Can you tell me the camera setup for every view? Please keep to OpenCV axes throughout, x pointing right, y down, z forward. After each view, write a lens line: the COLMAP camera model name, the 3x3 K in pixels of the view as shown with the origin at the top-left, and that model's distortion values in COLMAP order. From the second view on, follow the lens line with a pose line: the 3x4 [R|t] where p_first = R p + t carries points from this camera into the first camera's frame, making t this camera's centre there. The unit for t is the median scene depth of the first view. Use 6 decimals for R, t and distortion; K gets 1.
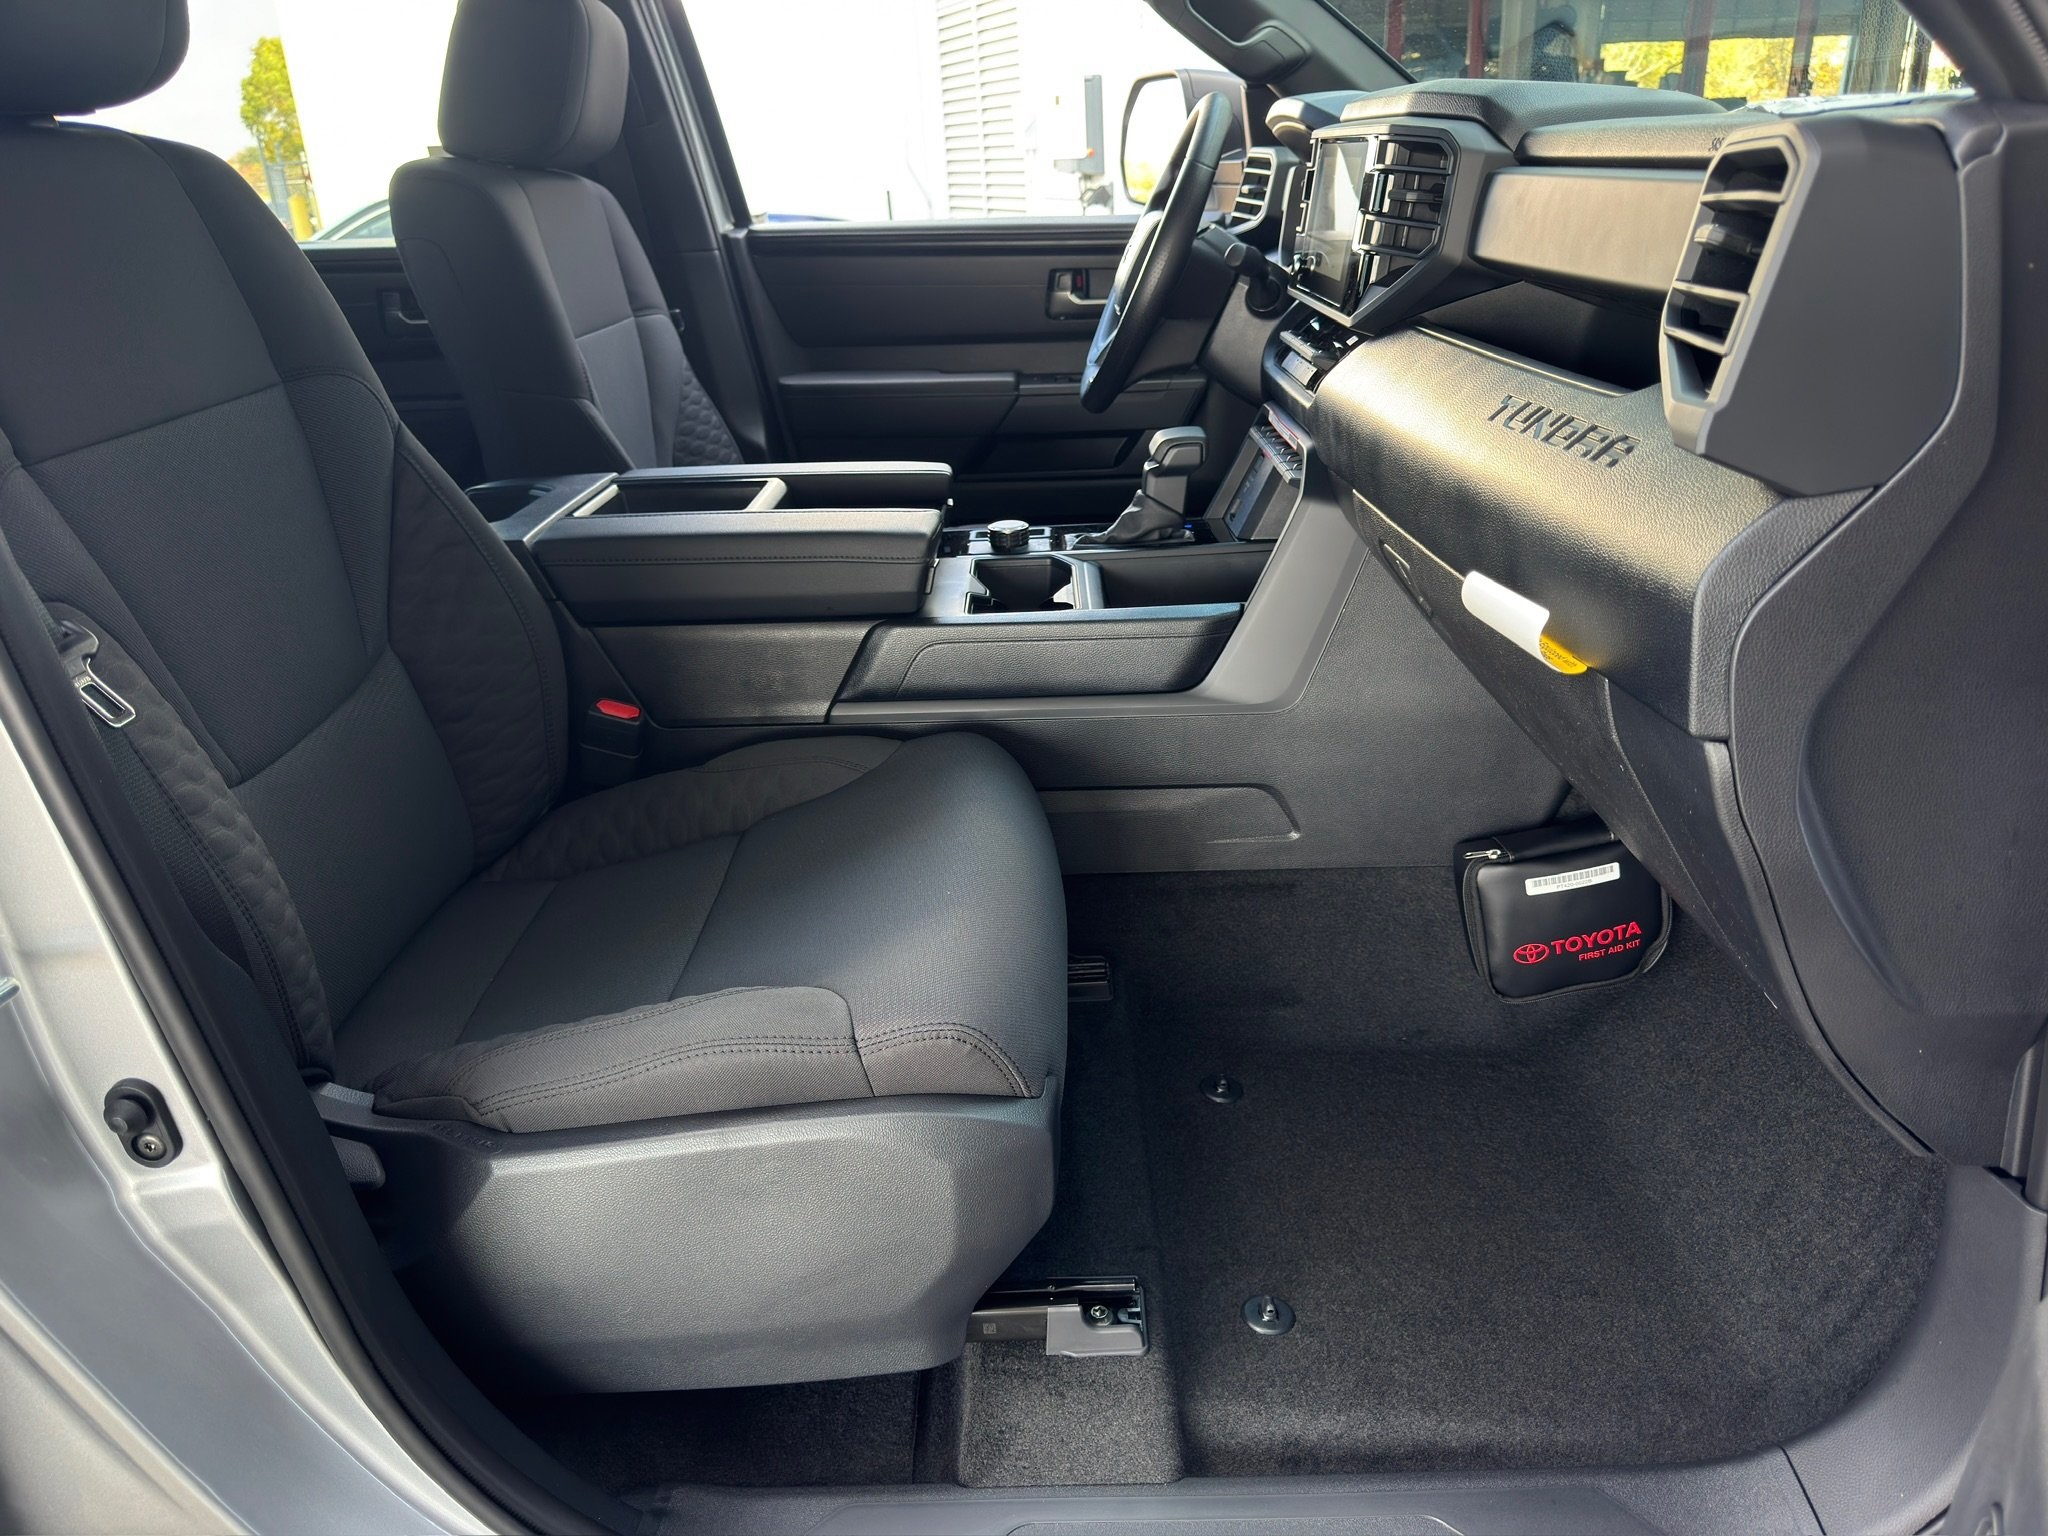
lens RADIAL K [[1436.7, 0, 1024.0], [0, 1436.7, 768.0], [0, 0, 1]] dist [0.126318, -0.242333]
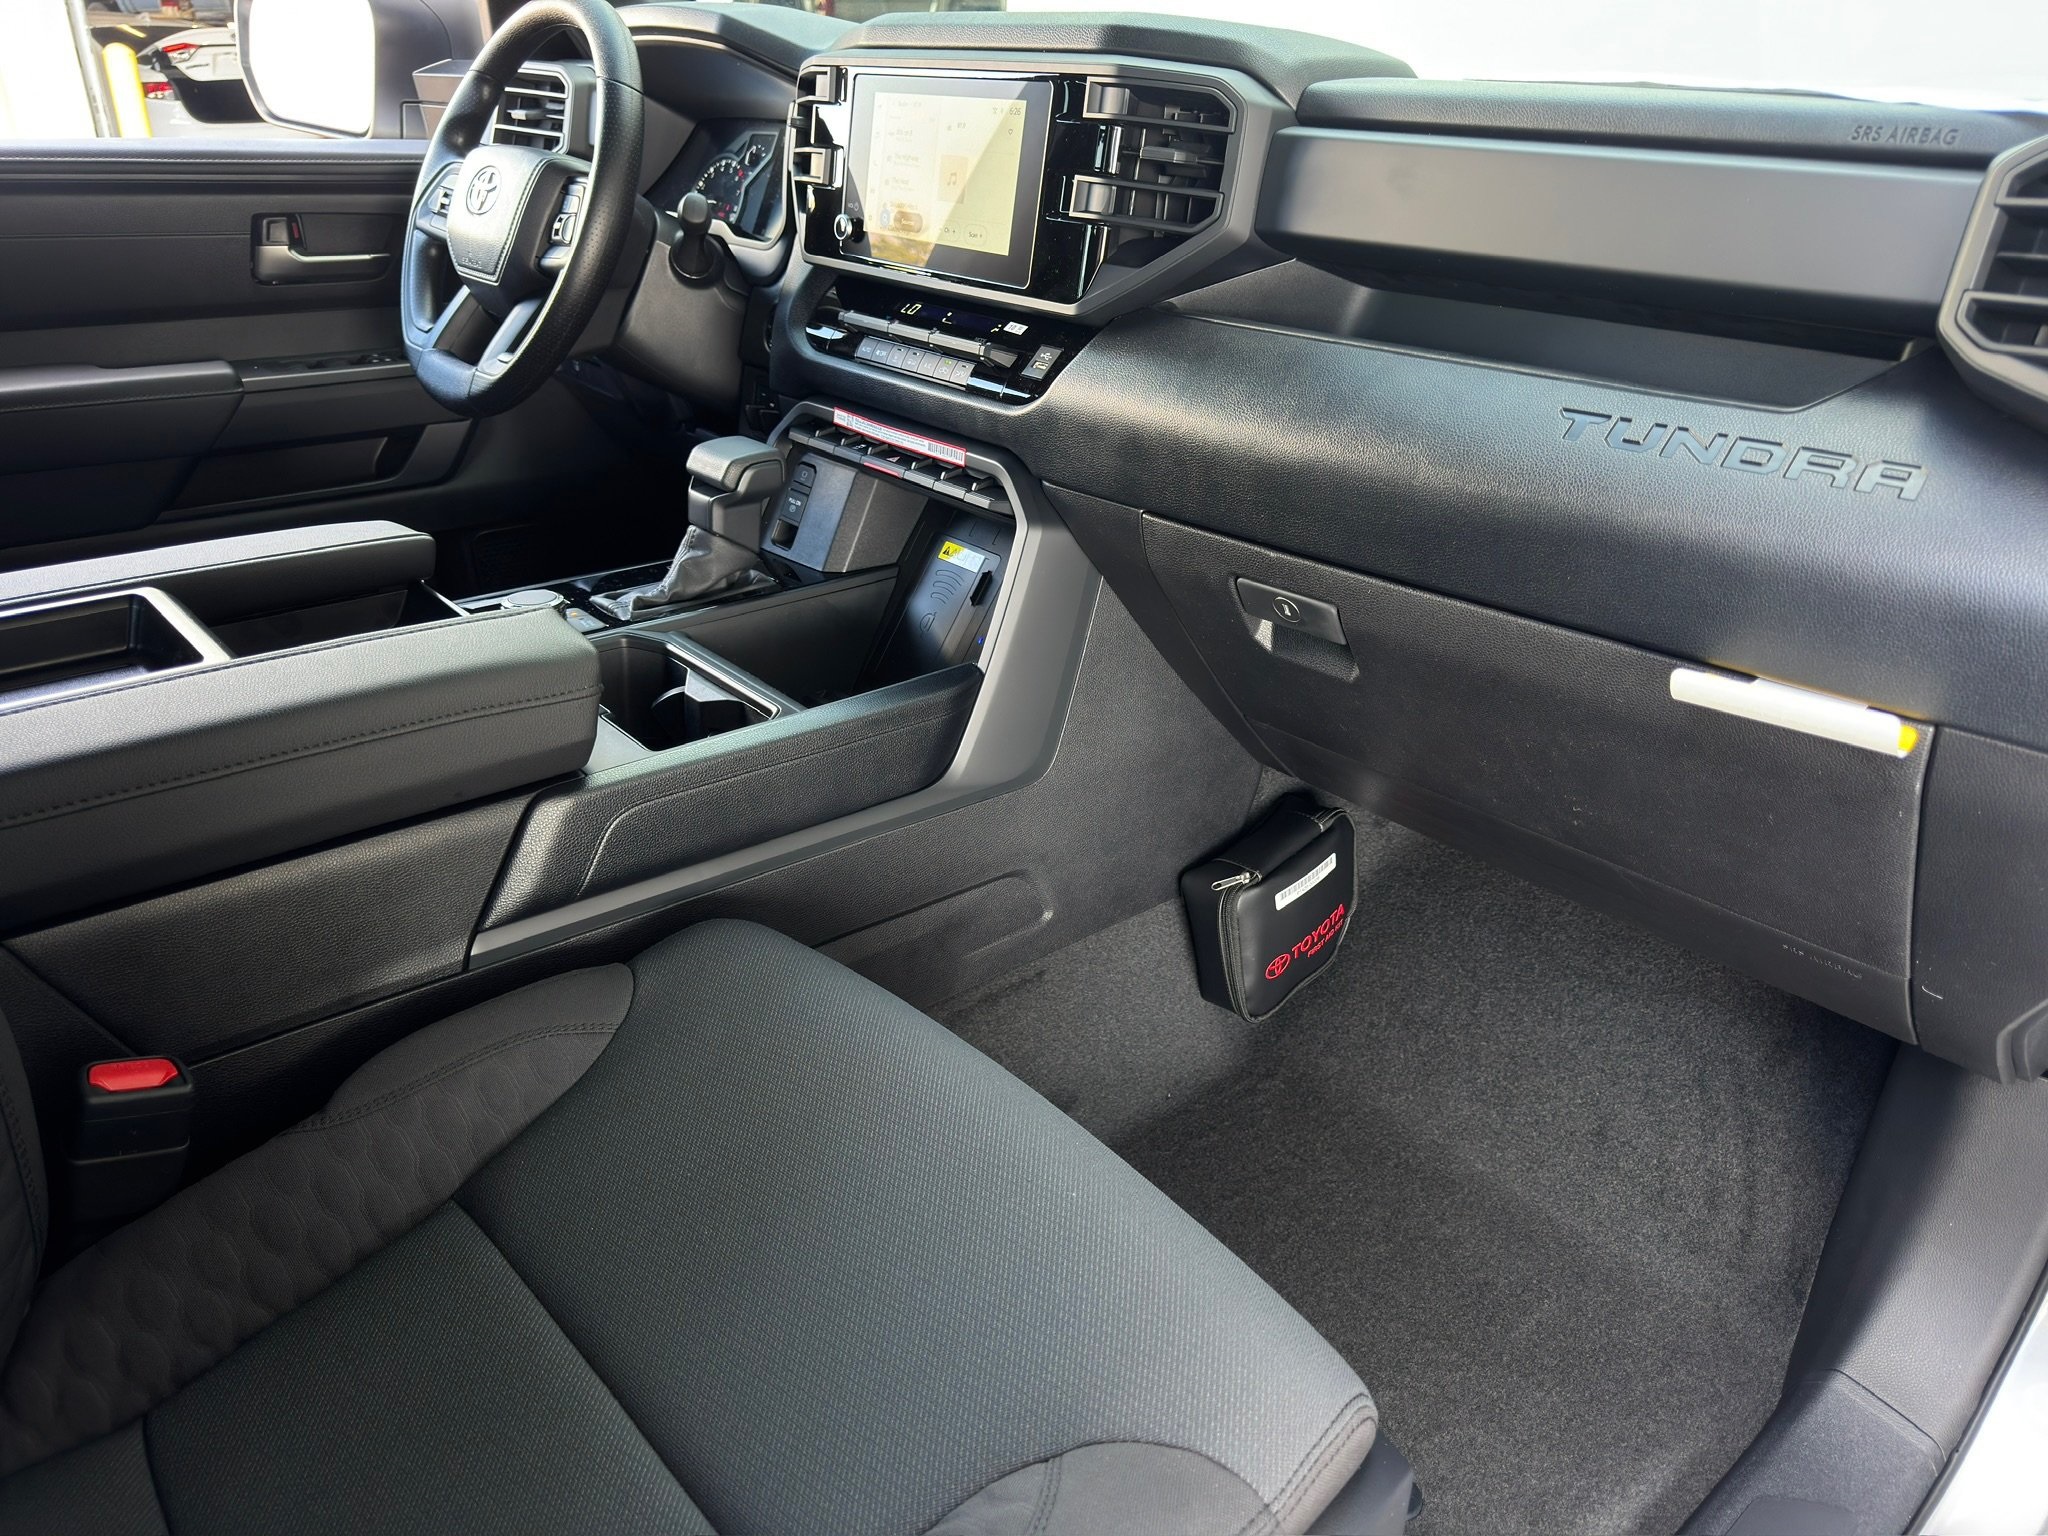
lens RADIAL K [[1436.7, 0, 1024.0], [0, 1436.7, 768.0], [0, 0, 1]] dist [0.126318, -0.242333]
pose [[0.746401, -0.232296, 0.623638, -0.331782], [0.202644, 0.971934, 0.119497, -0.143816], [-0.633894, 0.037184, 0.772526, 0.360005]]
